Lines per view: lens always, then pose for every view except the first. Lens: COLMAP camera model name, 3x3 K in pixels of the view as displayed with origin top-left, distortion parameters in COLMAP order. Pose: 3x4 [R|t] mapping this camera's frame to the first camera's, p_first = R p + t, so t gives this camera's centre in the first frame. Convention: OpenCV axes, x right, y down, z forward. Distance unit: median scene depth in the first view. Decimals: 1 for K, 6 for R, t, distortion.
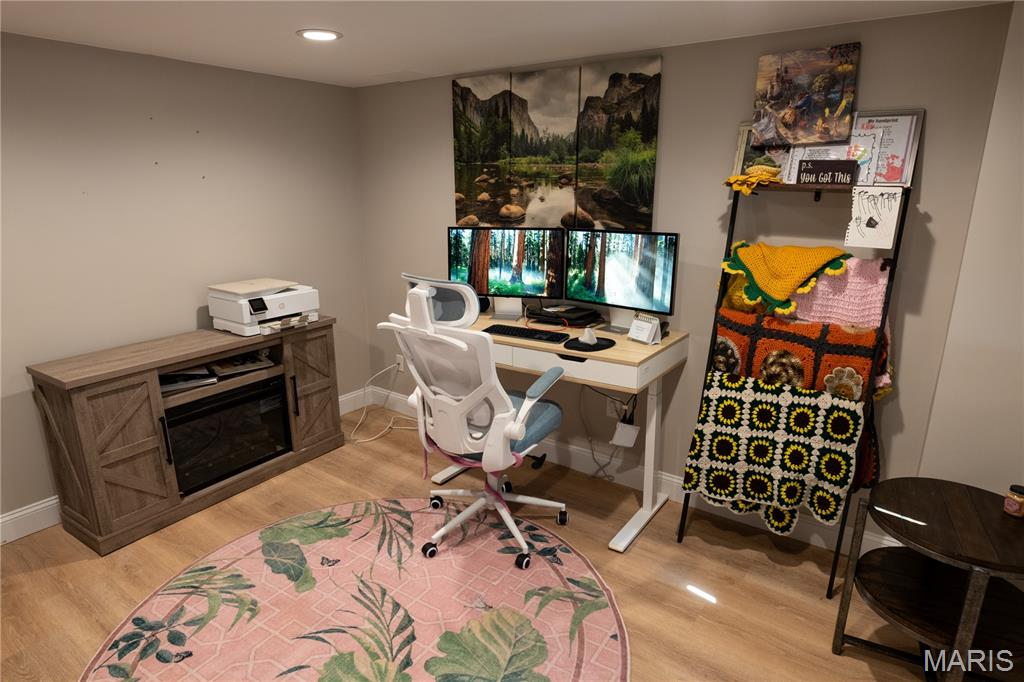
lens RADIAL K [[594.0, 0, 506.6], [0, 594.0, 340.6], [0, 0, 1]] dist [-0.022146, 0.011827]
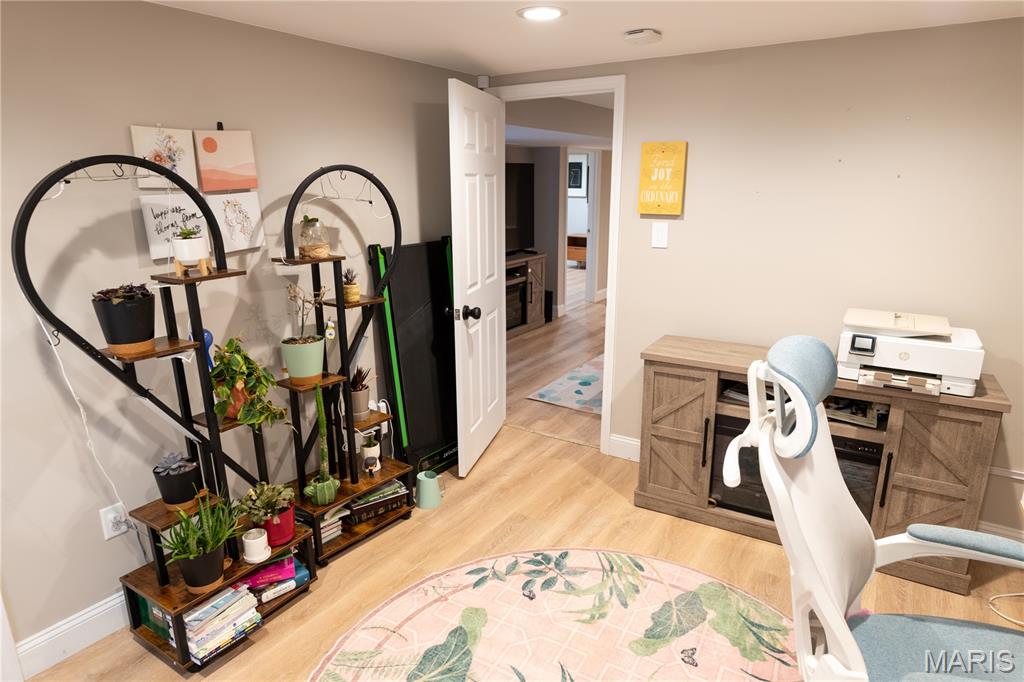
lens RADIAL K [[594.0, 0, 506.6], [0, 594.0, 340.6], [0, 0, 1]] dist [-0.022146, 0.011827]
pose [[0.049213, 0.261939, -0.963829, 0.328565], [-0.251459, 0.937164, 0.241853, -0.151213], [0.966616, 0.230461, 0.111988, 0.537456]]
